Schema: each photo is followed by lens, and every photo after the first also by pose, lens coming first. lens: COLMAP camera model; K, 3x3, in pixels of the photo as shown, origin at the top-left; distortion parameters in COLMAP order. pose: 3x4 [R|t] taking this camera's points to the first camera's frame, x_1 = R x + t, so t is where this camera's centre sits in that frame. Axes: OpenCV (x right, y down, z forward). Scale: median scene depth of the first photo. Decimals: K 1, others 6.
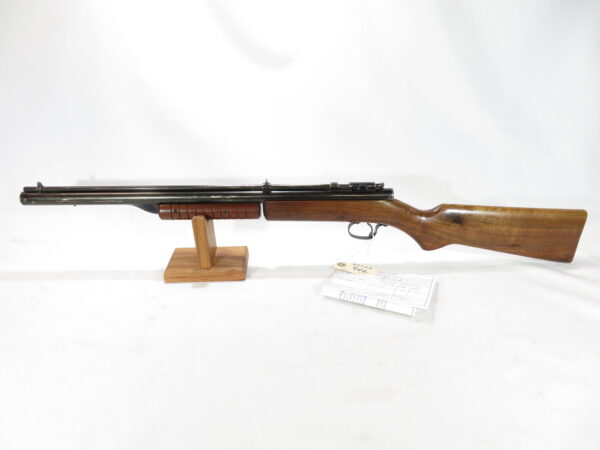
lens RADIAL K [[463.5, 0, 300.0], [0, 463.5, 225.0], [0, 0, 1]] dist [0.002526, -0.001877]
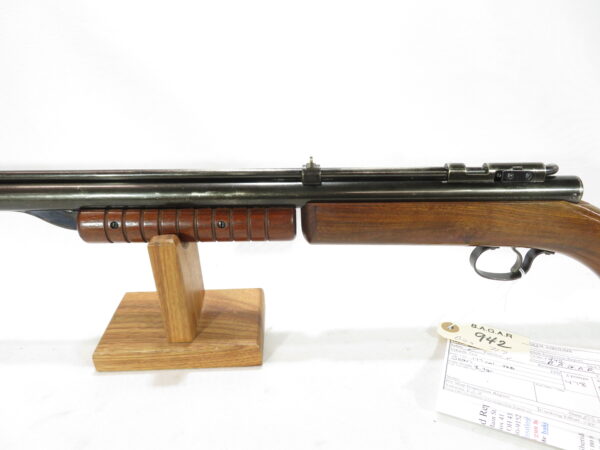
lens RADIAL K [[463.5, 0, 300.0], [0, 463.5, 225.0], [0, 0, 1]] dist [0.002526, -0.001877]
pose [[0.999871, -0.002081, 0.015904, -0.087873], [0.002116, 0.999995, -0.002156, -0.027825], [-0.015900, 0.002189, 0.999871, 0.519667]]
